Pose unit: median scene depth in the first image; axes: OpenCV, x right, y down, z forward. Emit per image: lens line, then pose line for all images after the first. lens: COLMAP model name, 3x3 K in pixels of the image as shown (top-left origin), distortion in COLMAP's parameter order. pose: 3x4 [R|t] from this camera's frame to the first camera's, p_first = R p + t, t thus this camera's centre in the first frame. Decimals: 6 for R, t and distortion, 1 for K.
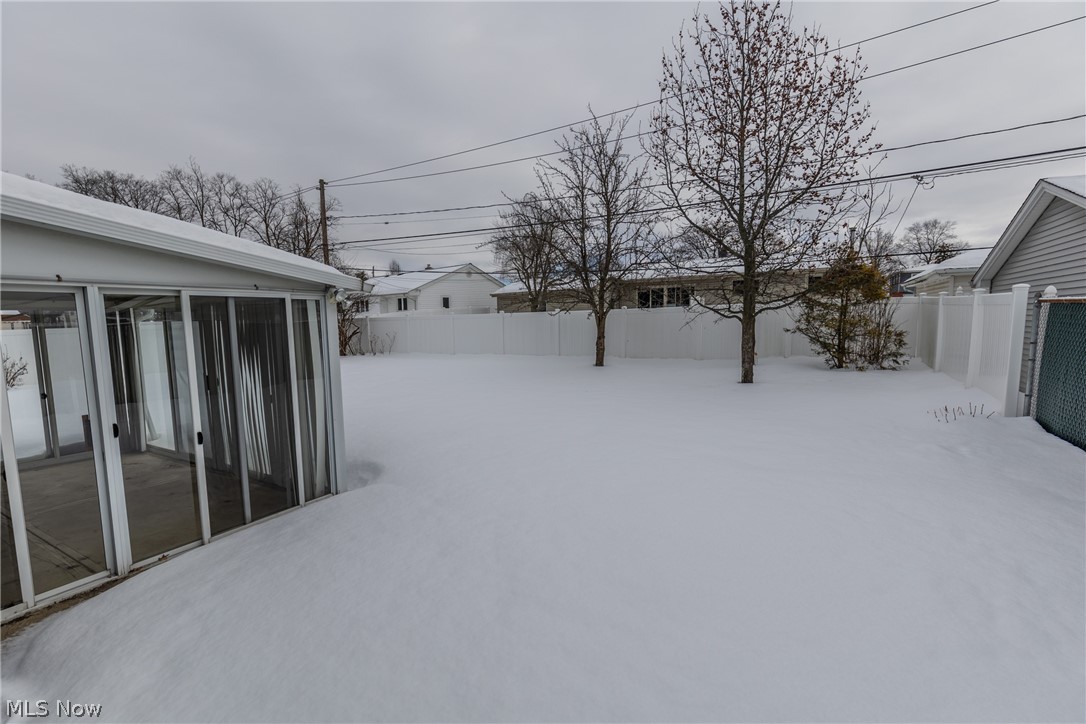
lens RADIAL K [[492.4, 0, 543.7], [0, 492.4, 363.8], [0, 0, 1]] dist [0.011871, -0.000218]
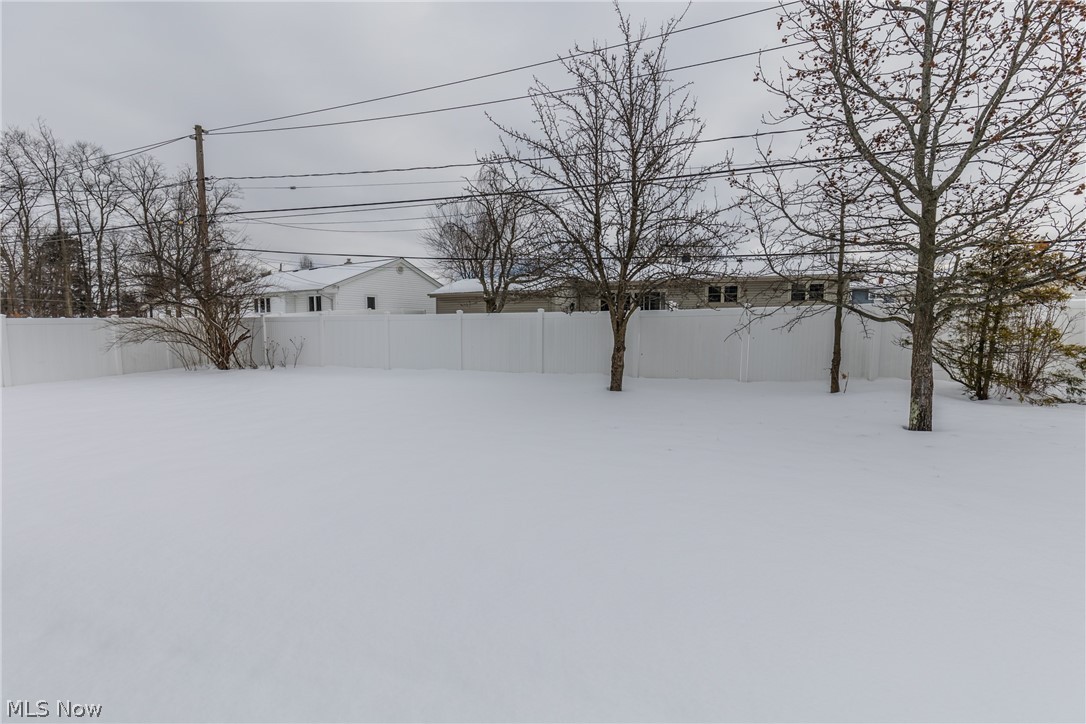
lens RADIAL K [[492.4, 0, 544.0], [0, 492.4, 364.7], [0, 0, 1]] dist [0.011871, -0.000218]
pose [[0.987749, 0.008436, 0.155822, -0.044572], [-0.005717, 0.999824, -0.017892, -0.008924], [-0.155946, 0.016782, 0.987623, 0.156127]]
